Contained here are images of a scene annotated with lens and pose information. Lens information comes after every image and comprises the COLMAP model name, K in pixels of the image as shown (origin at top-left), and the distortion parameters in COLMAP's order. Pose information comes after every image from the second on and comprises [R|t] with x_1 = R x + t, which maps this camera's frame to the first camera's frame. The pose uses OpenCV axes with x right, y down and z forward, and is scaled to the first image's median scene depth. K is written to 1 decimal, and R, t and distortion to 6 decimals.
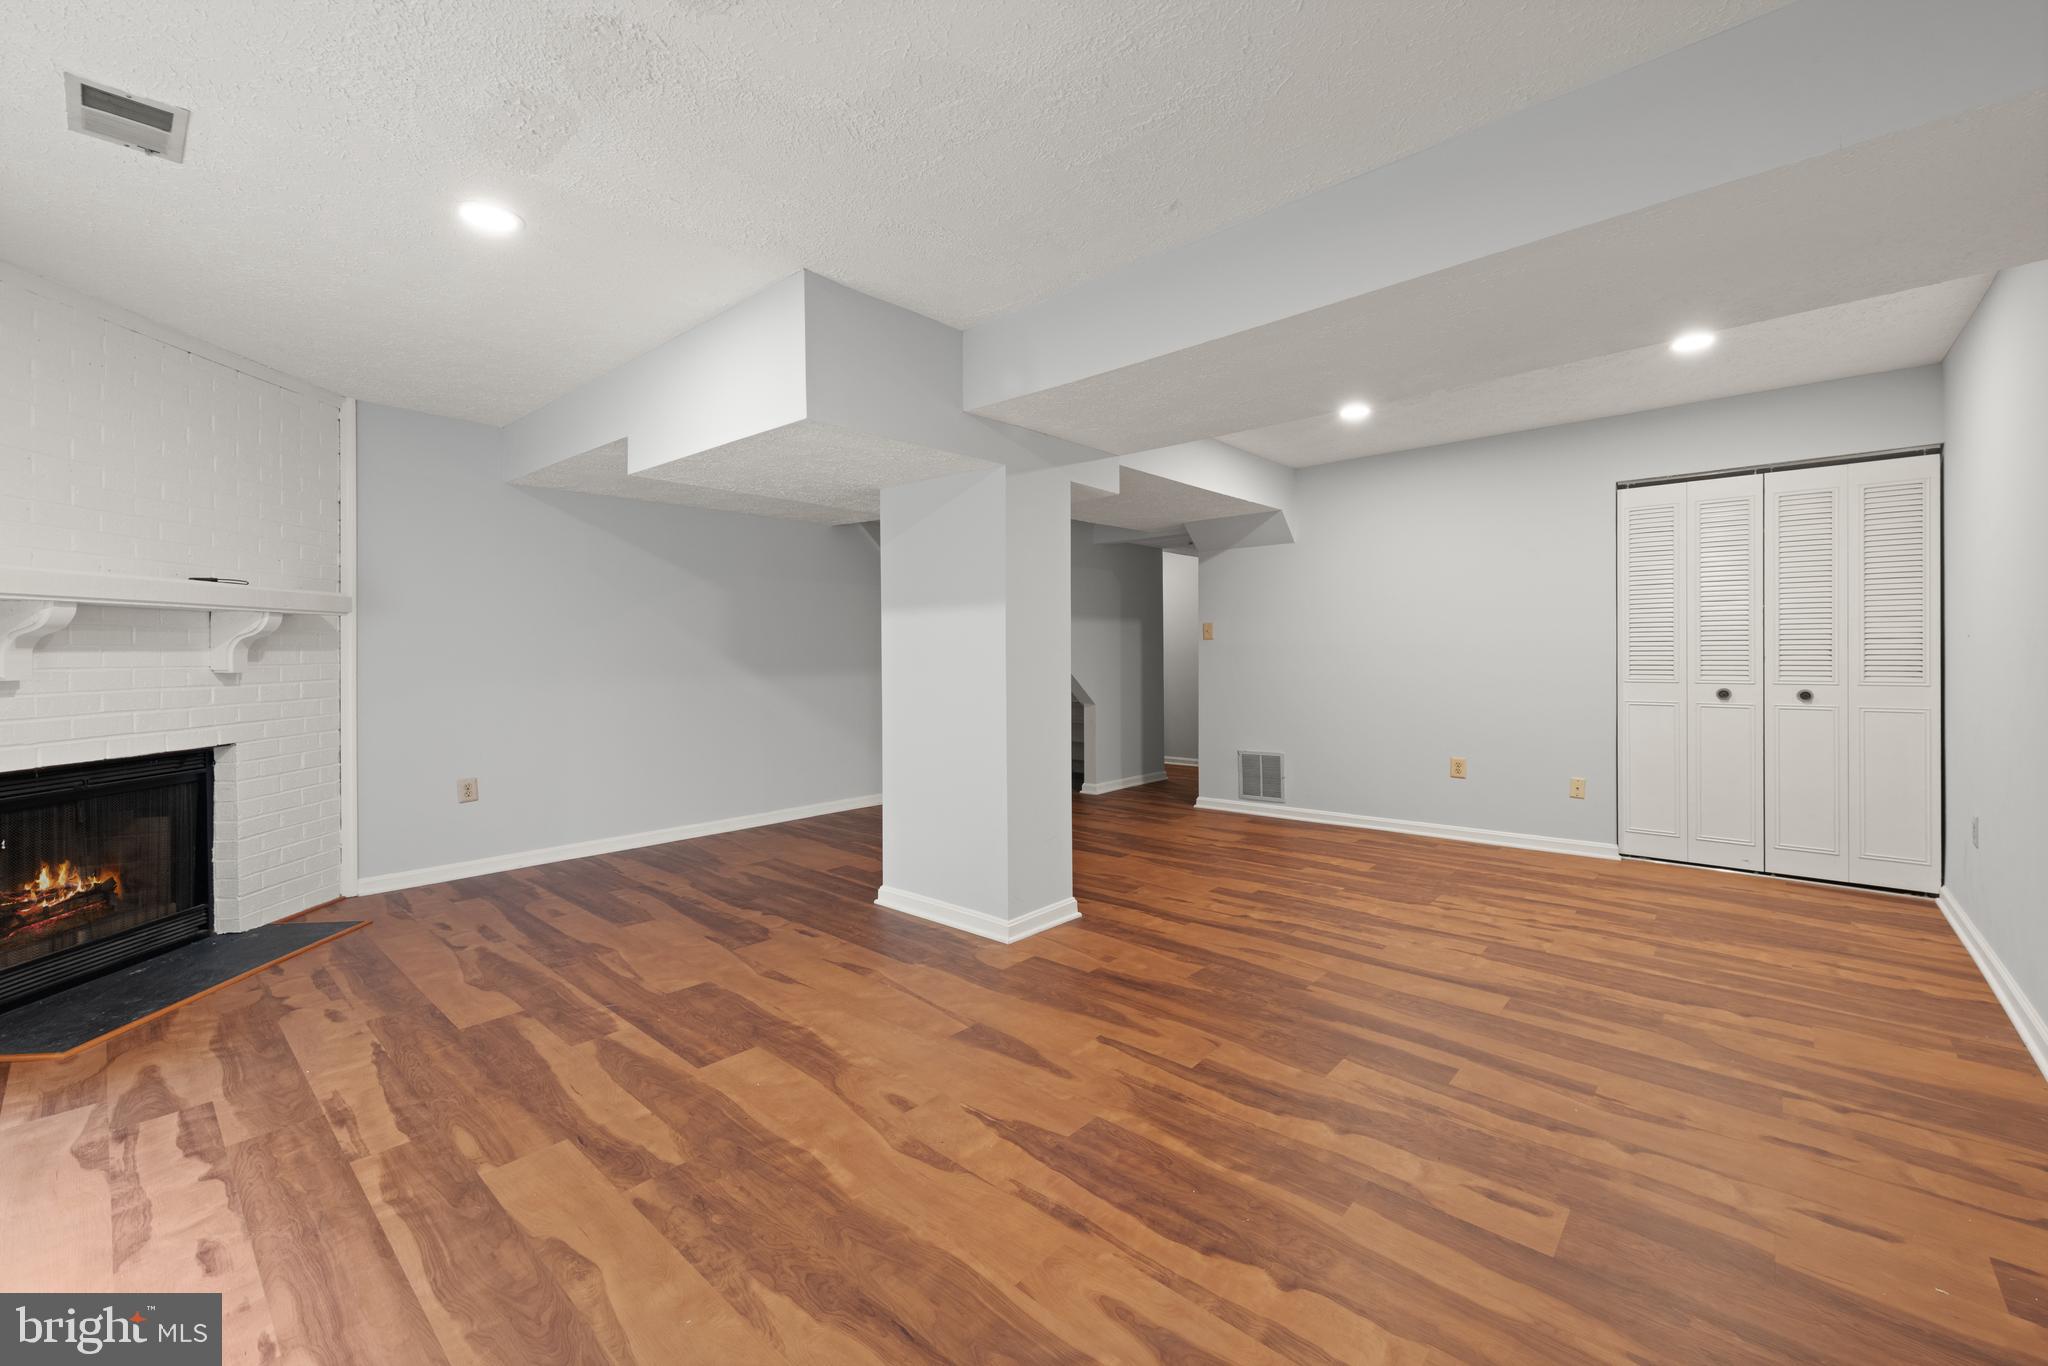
lens RADIAL K [[826.8, 0, 1024.9], [0, 826.8, 665.7], [0, 0, 1]] dist [0.002057, -0.000748]
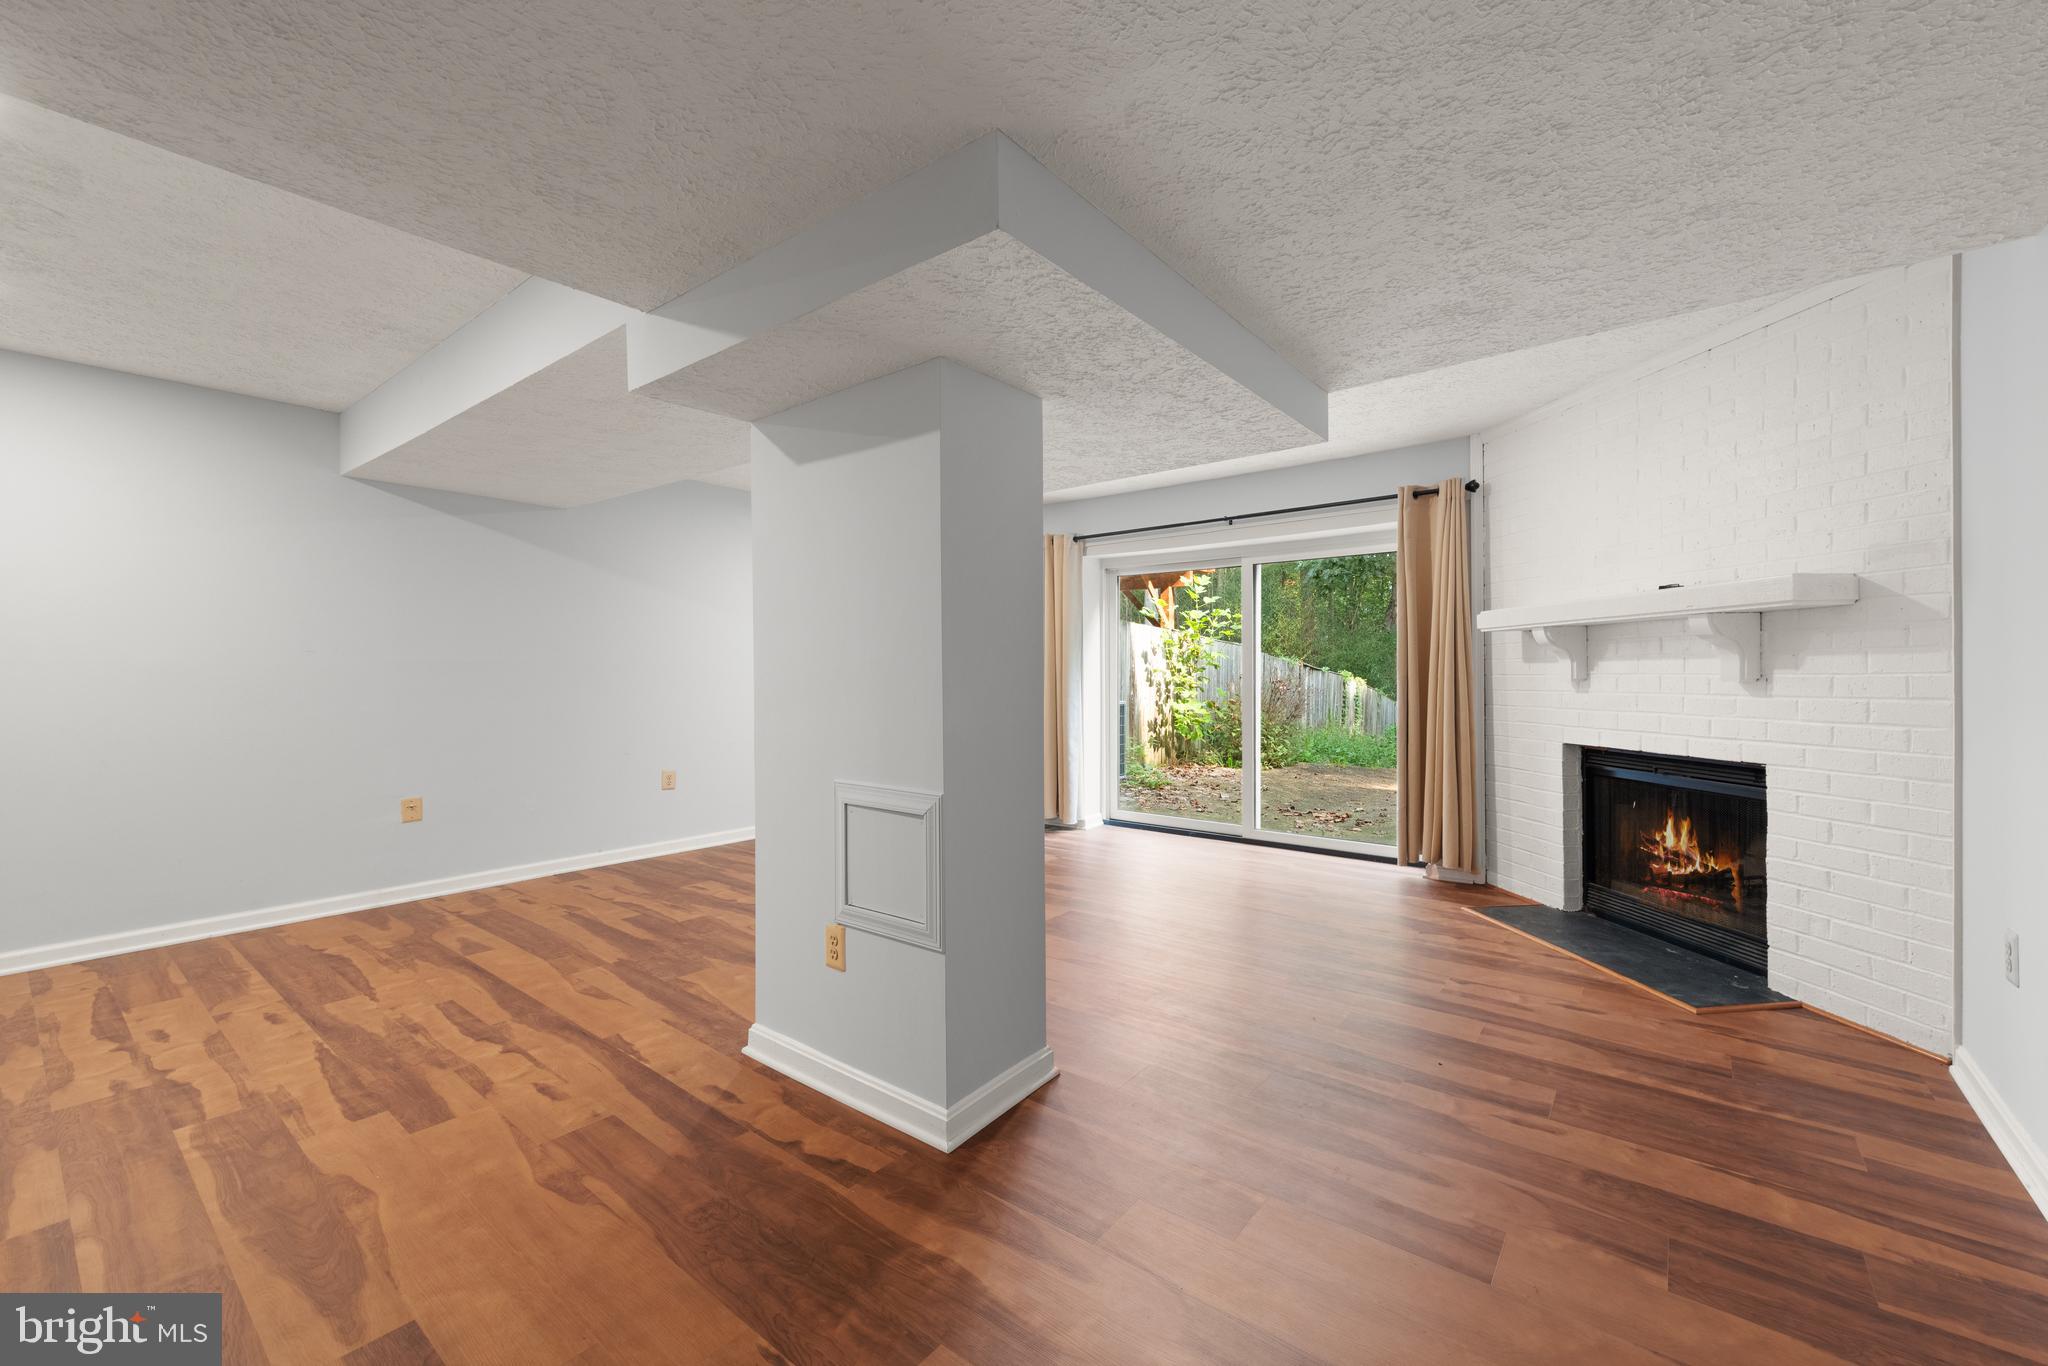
lens RADIAL K [[826.8, 0, 1021.8], [0, 826.8, 673.9], [0, 0, 1]] dist [0.002057, -0.000748]
pose [[-0.998421, 0.011501, -0.054989, -0.144220], [0.010599, 0.999805, 0.016655, -0.023480], [0.055169, 0.016046, -0.998348, 1.884319]]
